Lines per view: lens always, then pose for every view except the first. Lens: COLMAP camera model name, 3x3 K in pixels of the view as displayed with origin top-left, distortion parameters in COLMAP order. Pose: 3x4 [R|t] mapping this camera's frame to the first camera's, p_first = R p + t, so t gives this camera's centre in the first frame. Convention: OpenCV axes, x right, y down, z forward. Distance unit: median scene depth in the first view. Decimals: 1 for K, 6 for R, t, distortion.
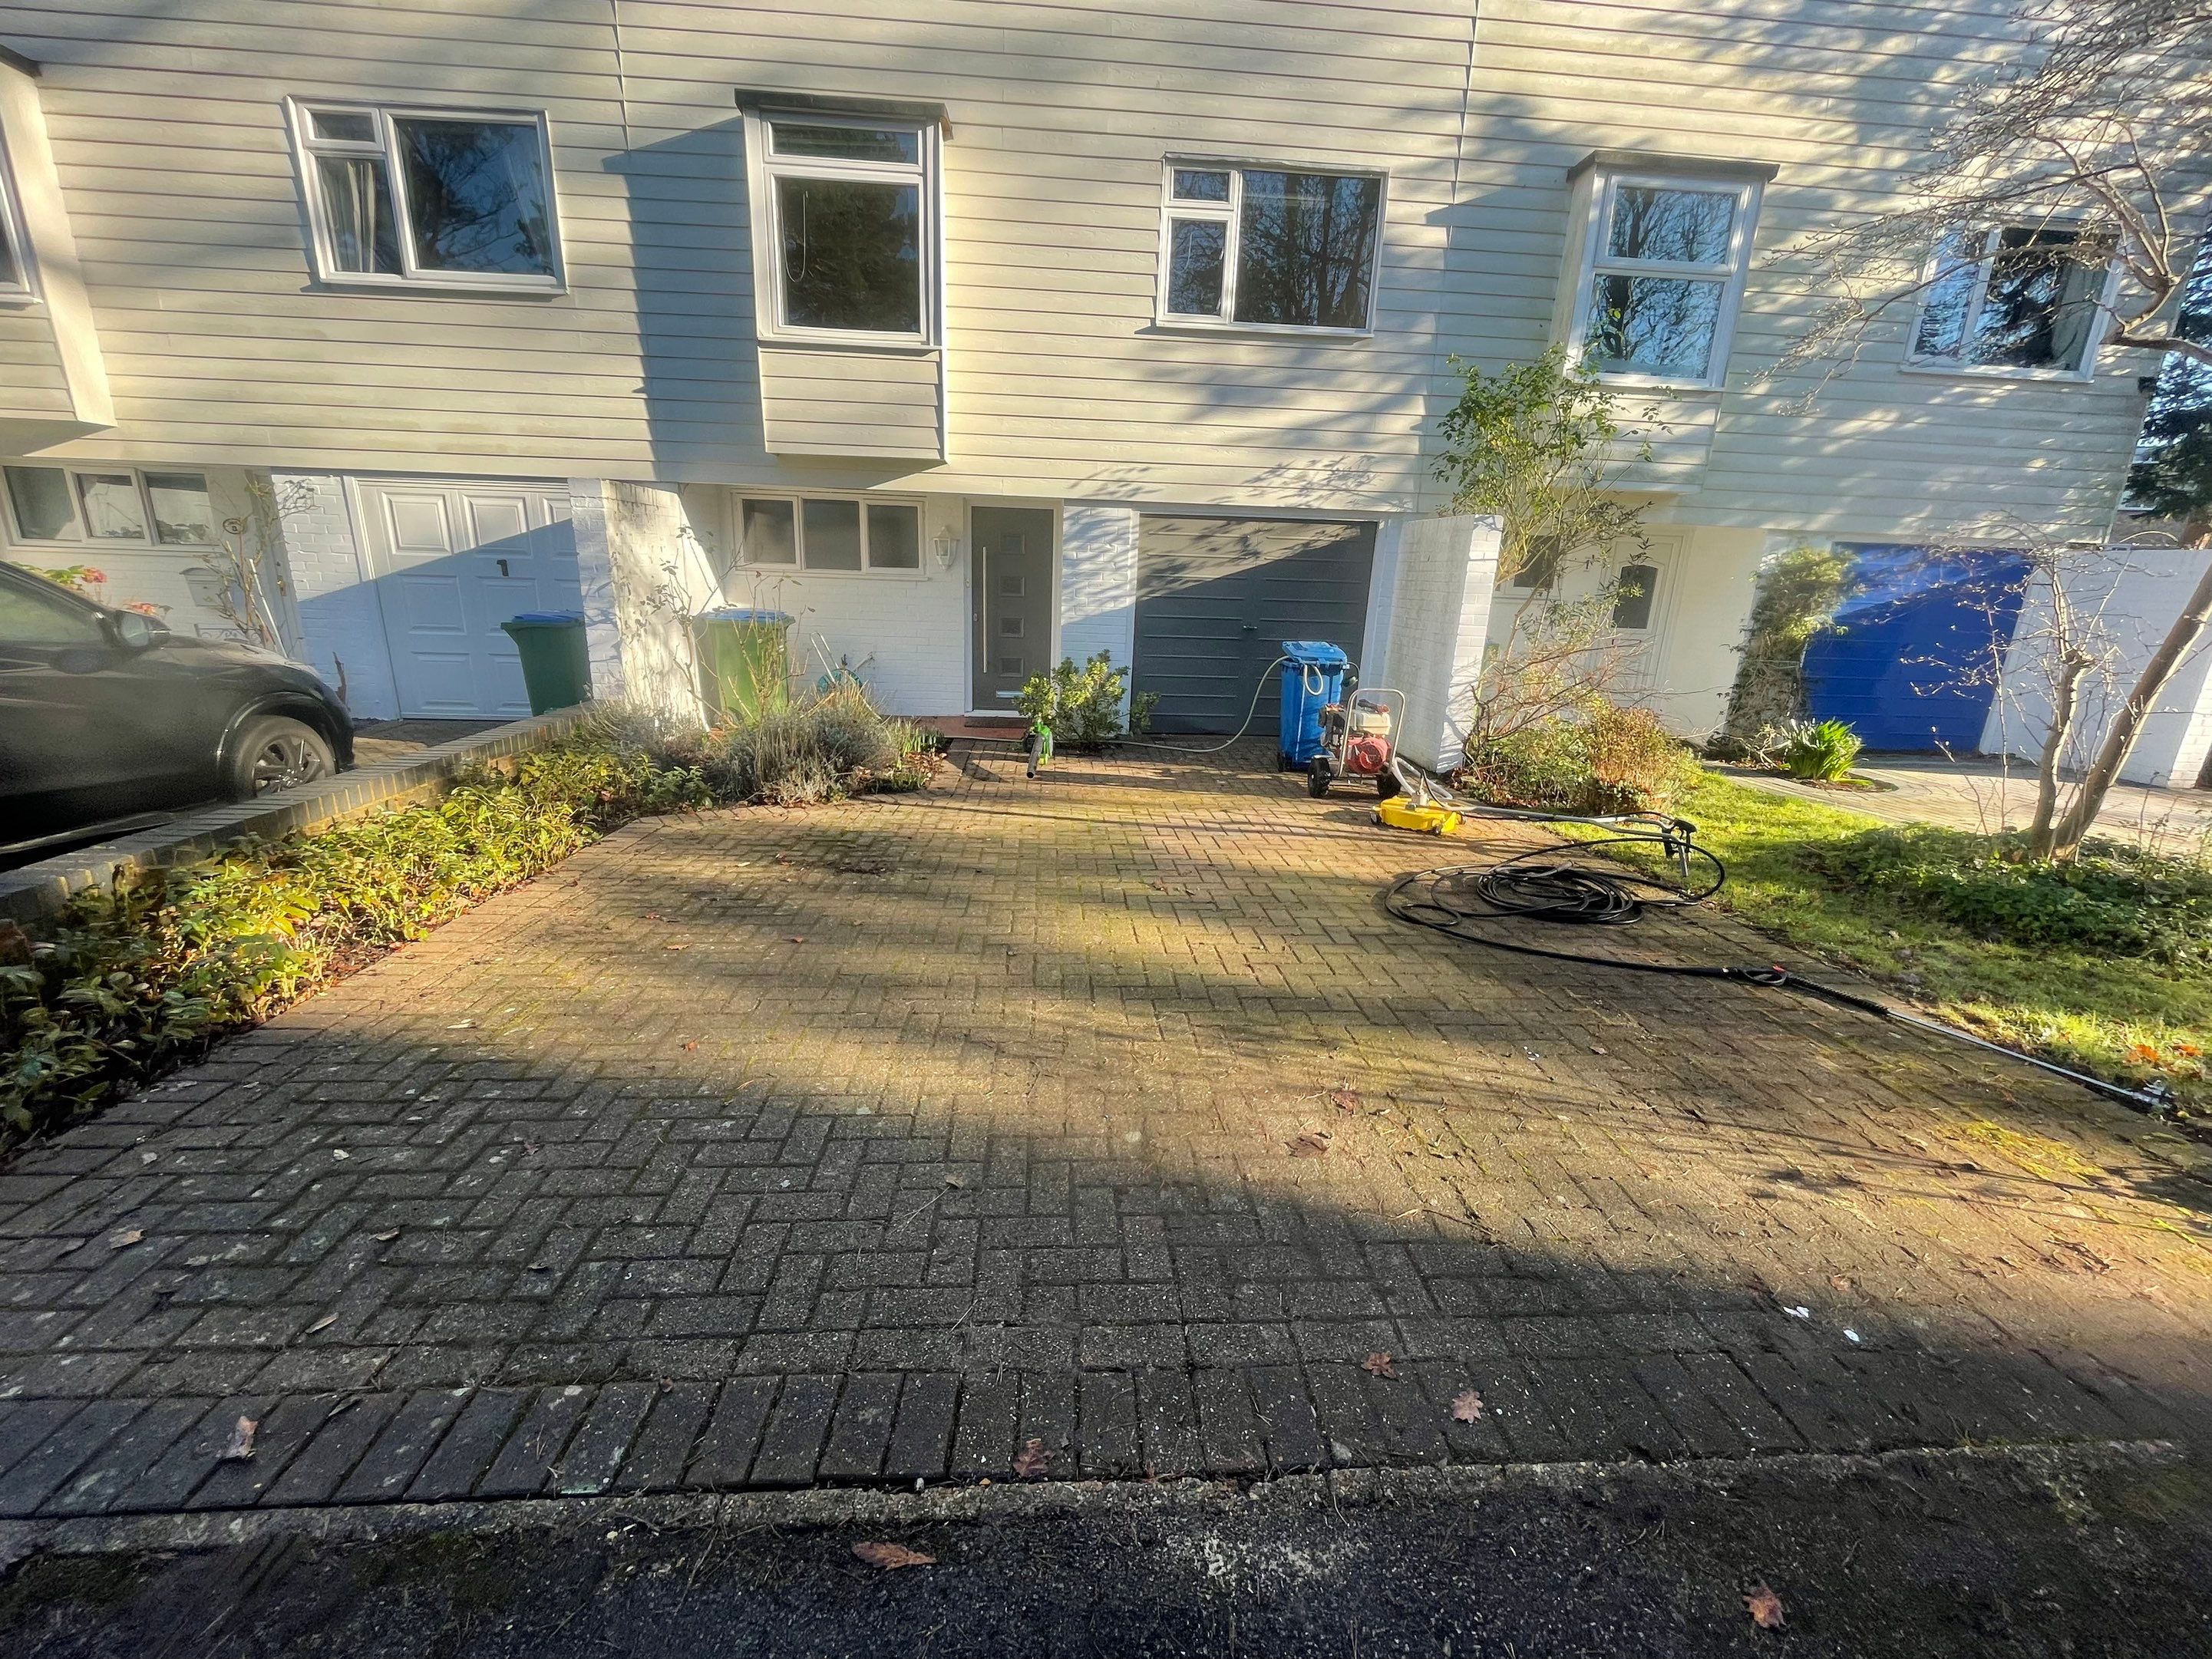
lens RADIAL K [[893.0, 0, 1099.7], [0, 893.0, 833.0], [0, 0, 1]] dist [-0.000326, -0.000570]
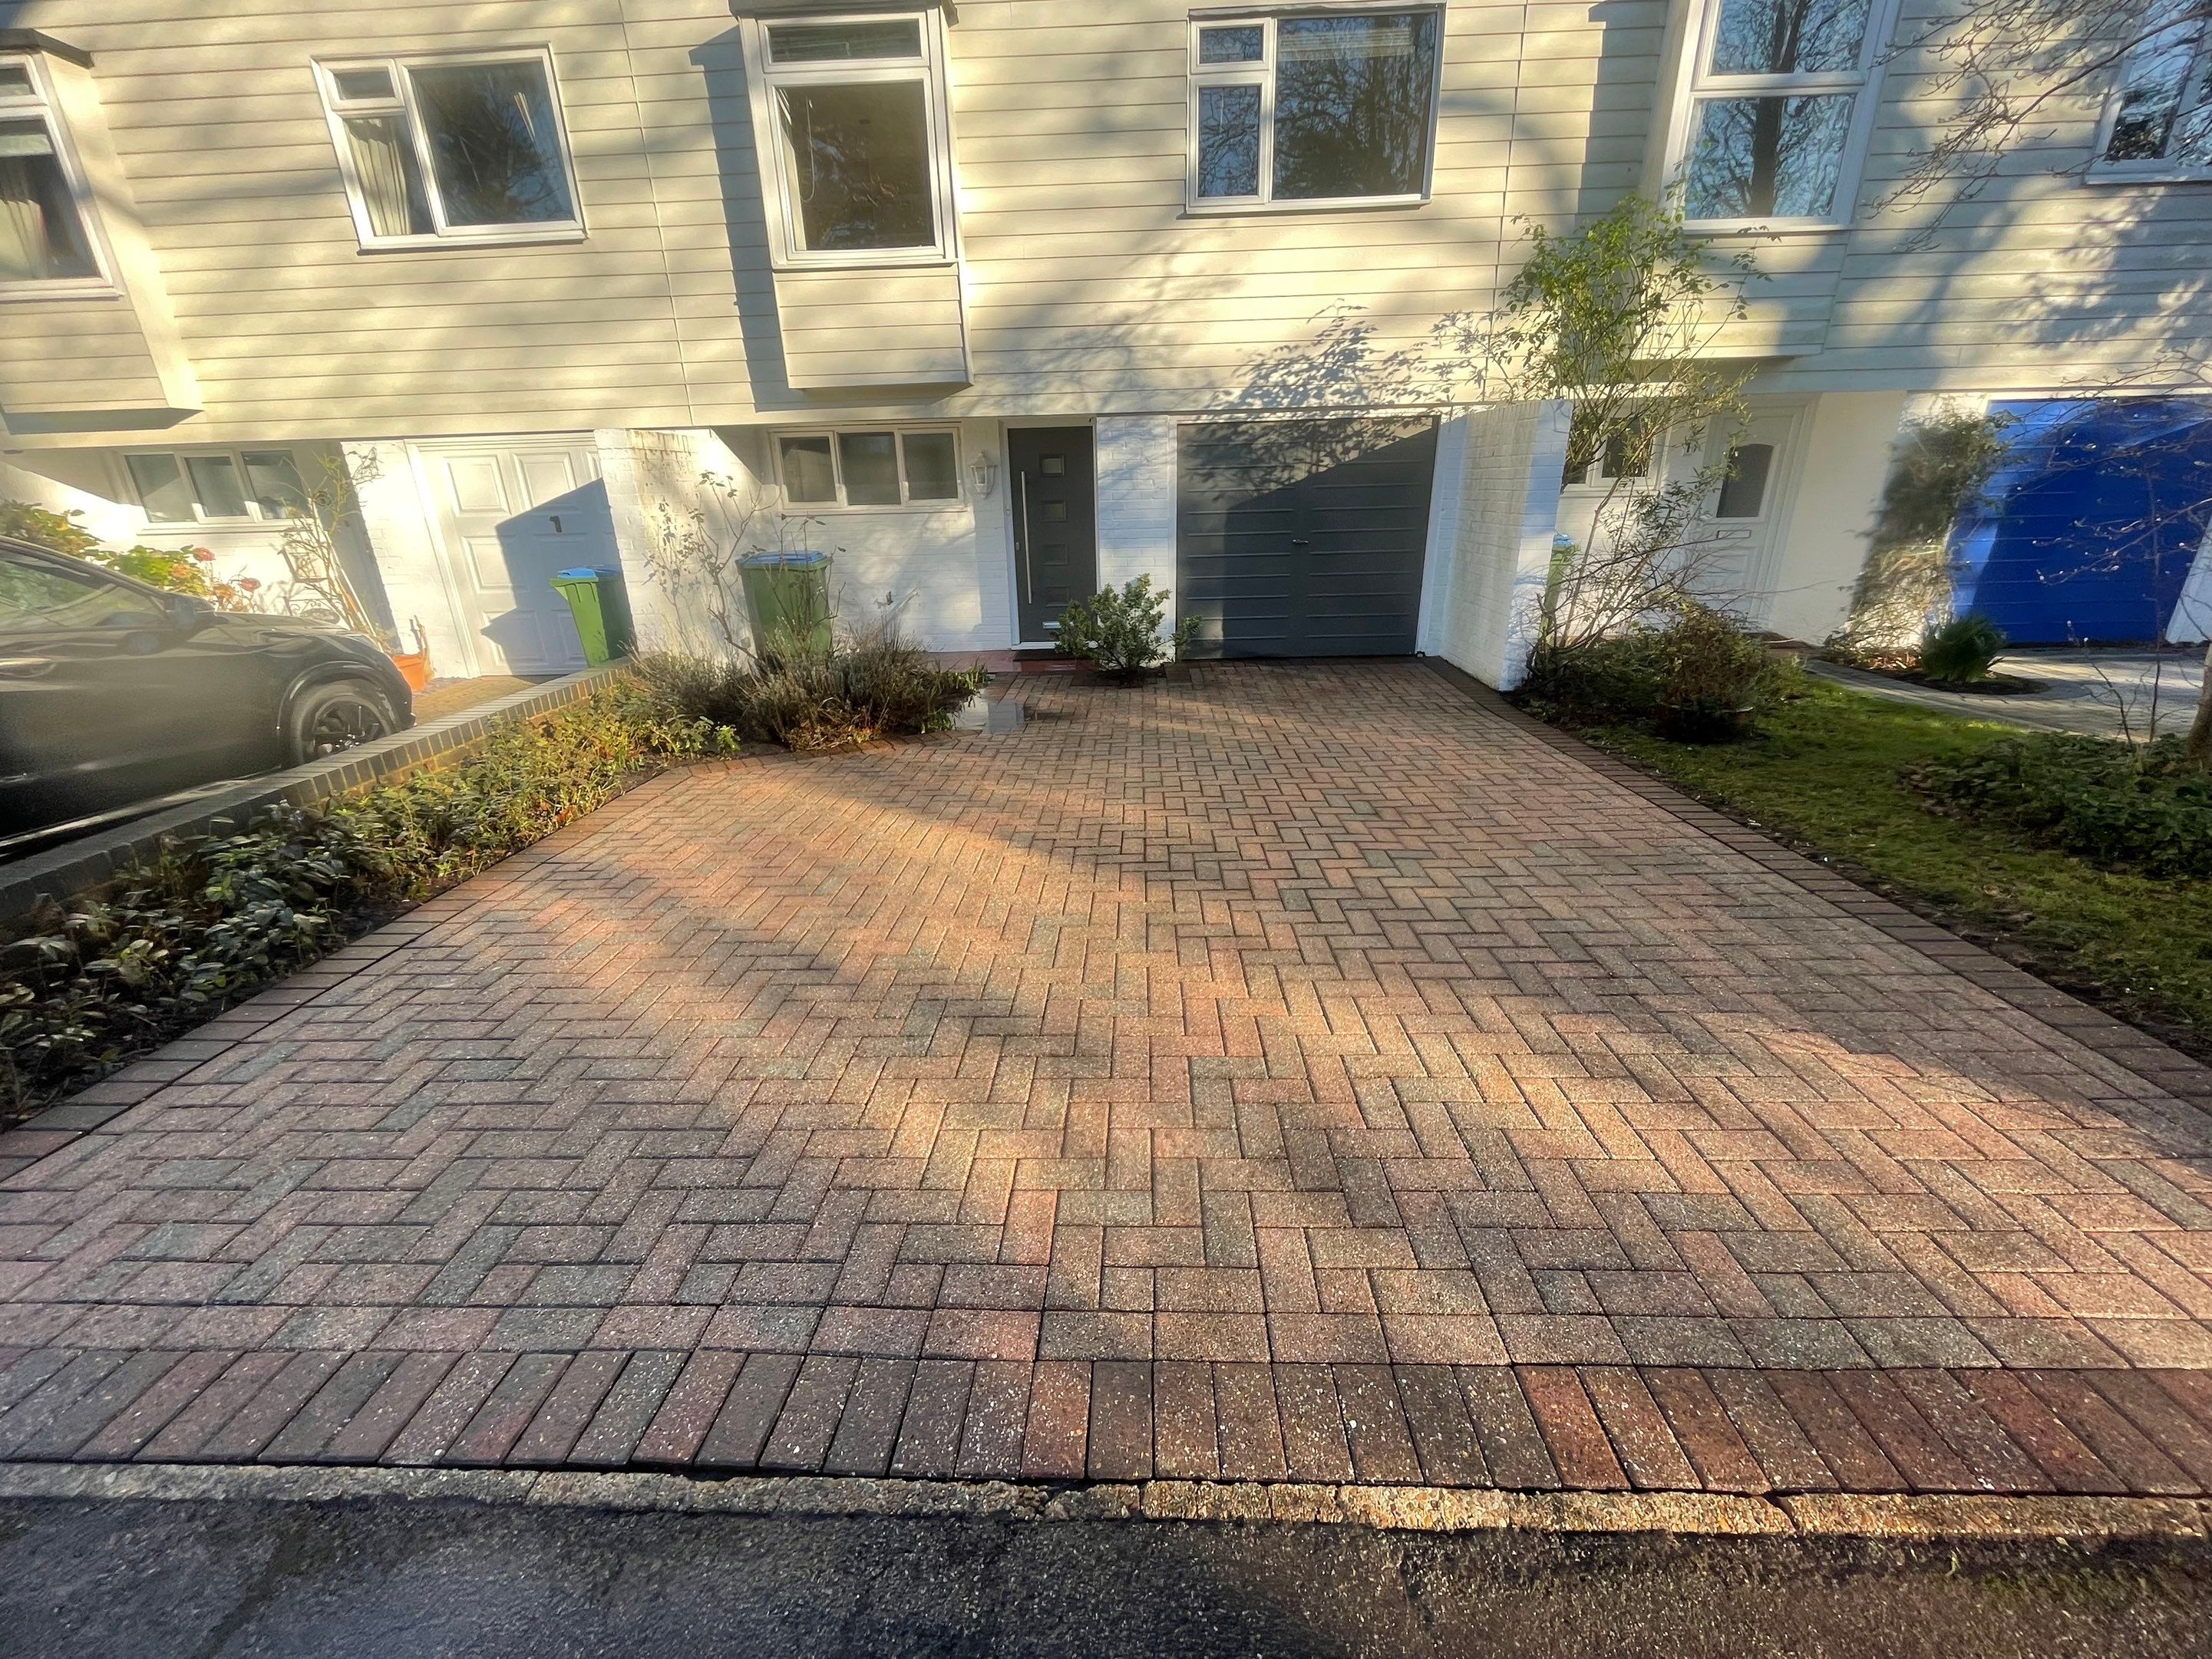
lens RADIAL K [[890.5, 0, 1098.5], [0, 890.5, 835.7], [0, 0, 1]] dist [-0.001764, -0.000397]
pose [[0.993469, -0.020270, -0.112284, 0.066536], [0.030083, 0.995806, 0.086399, -0.010493], [0.110062, -0.089213, 0.989913, 0.024752]]
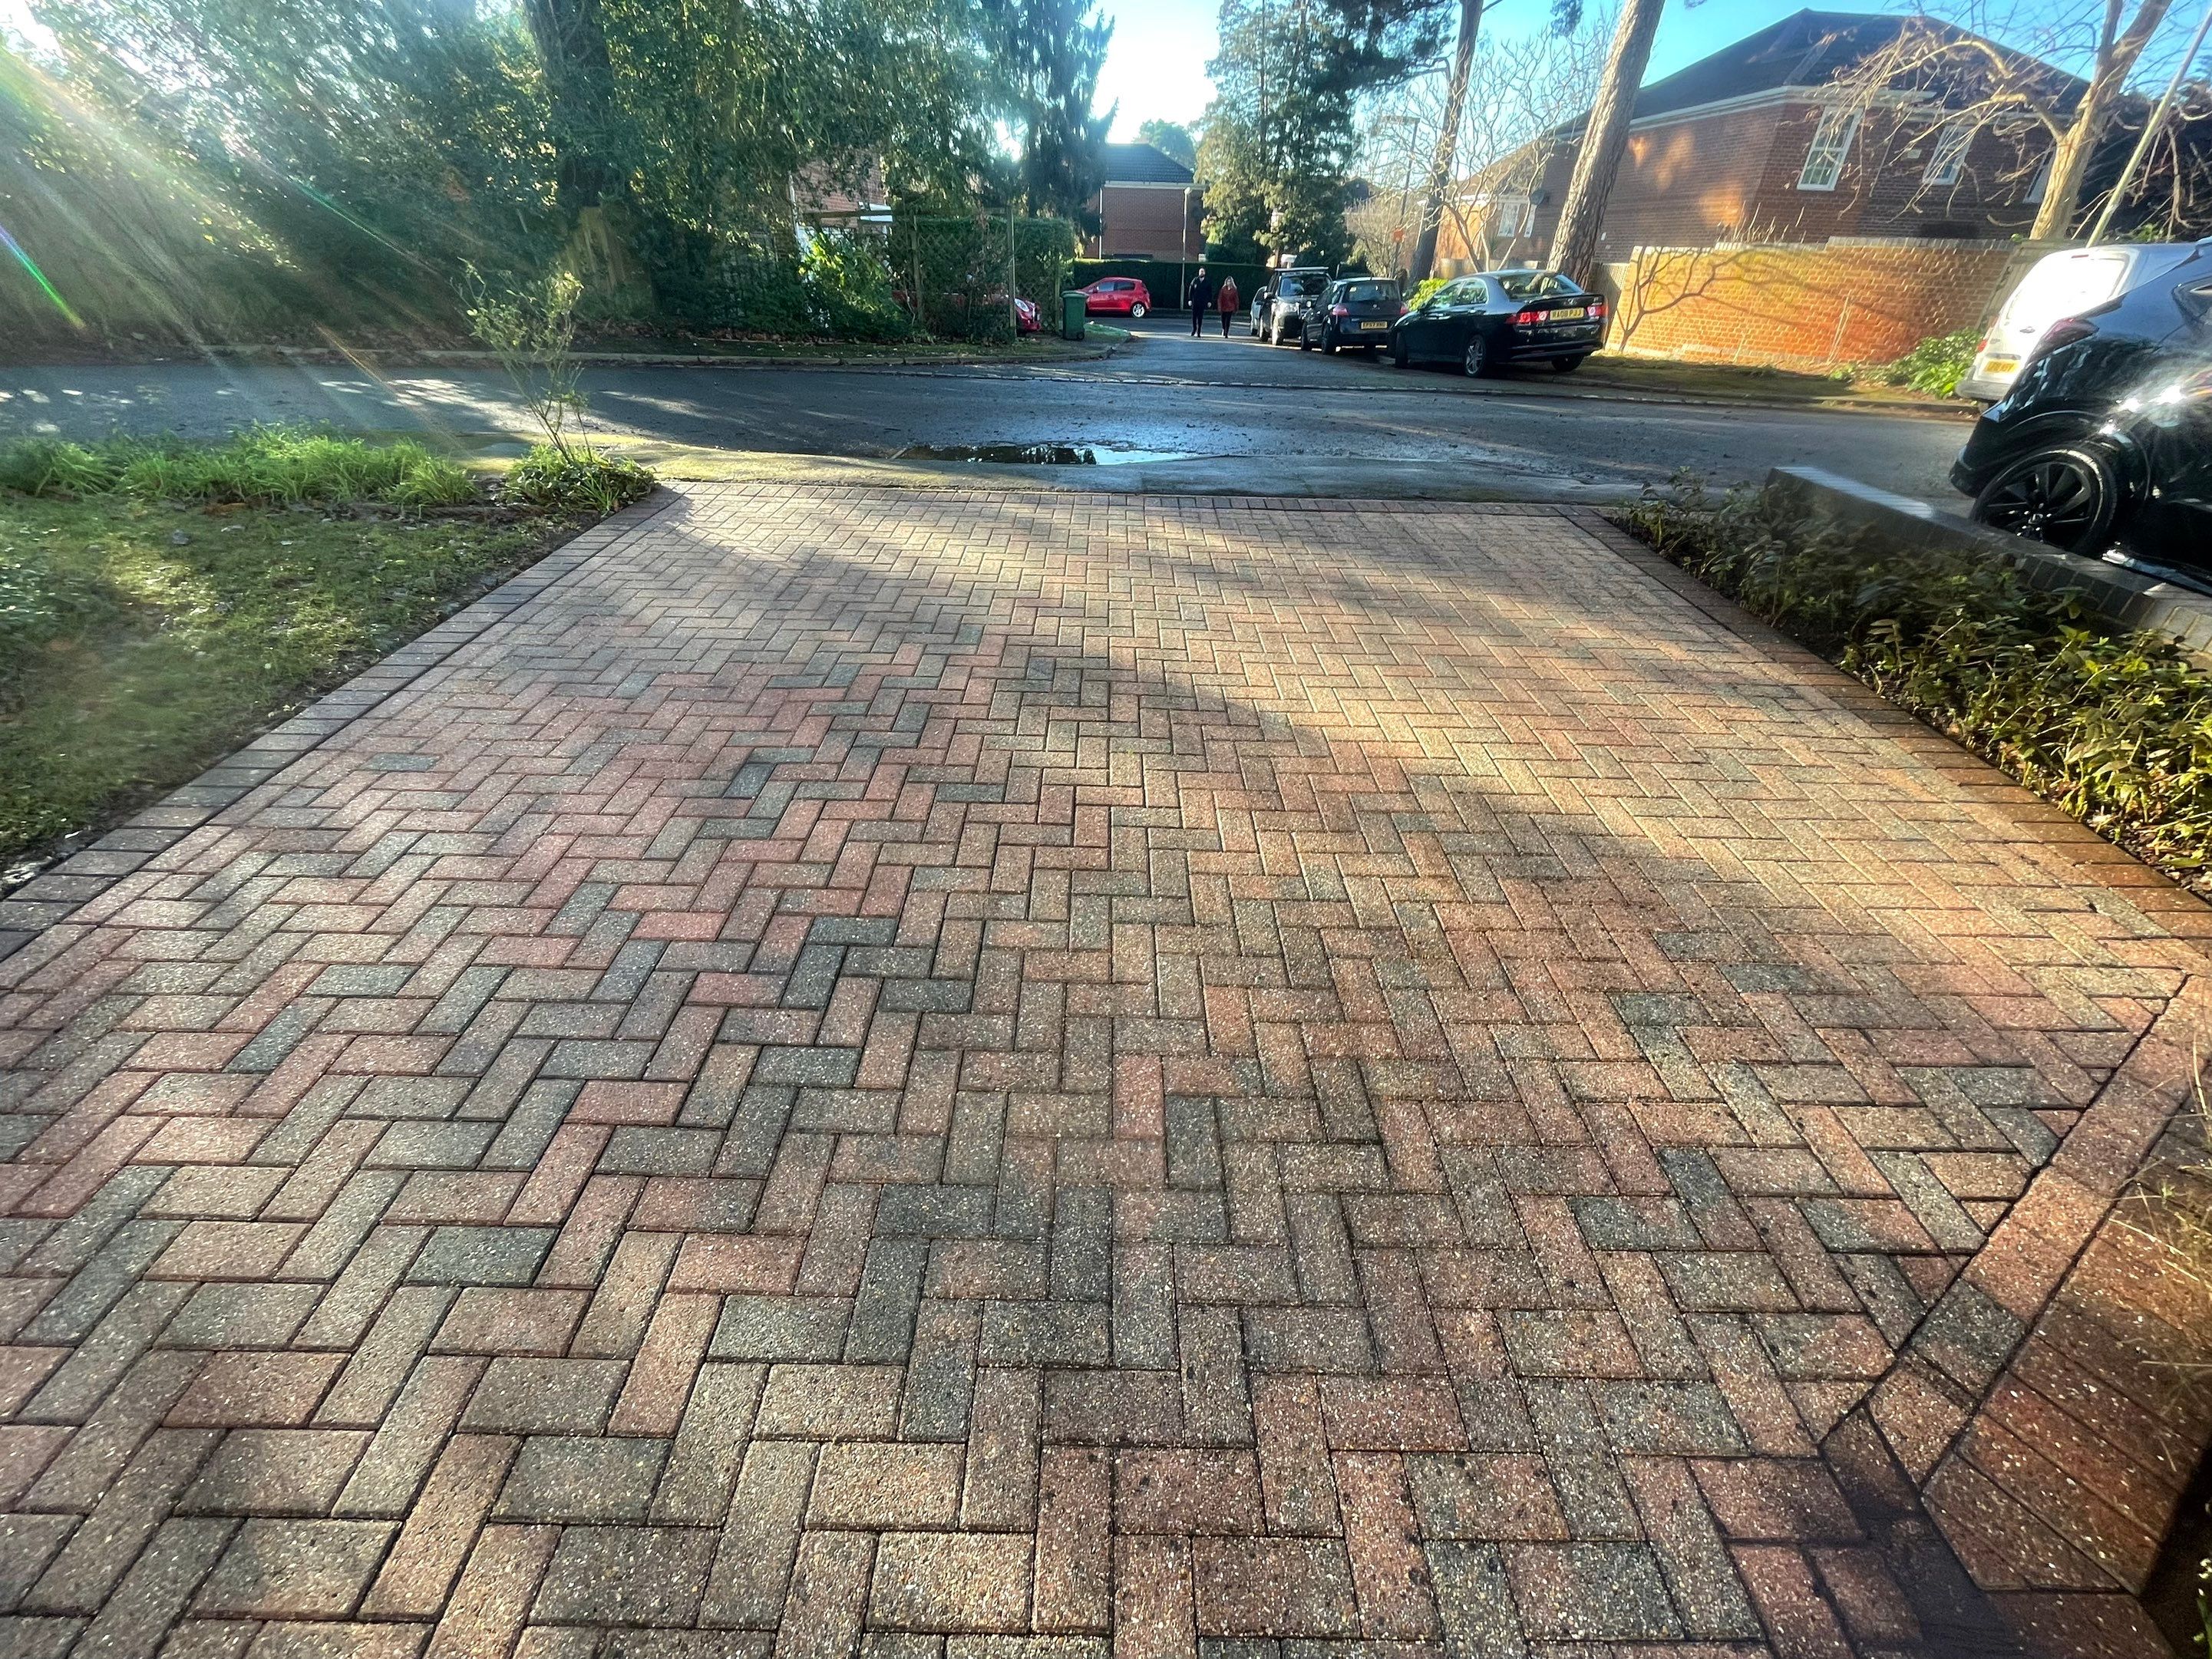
lens RADIAL K [[893.0, 0, 1099.7], [0, 893.0, 833.0], [0, 0, 1]] dist [-0.000326, -0.000570]
pose [[-0.996560, -0.079785, 0.022427, 0.021577], [-0.034343, 0.643828, 0.764399, -0.253378], [-0.075426, 0.760999, -0.644353, 0.920380]]
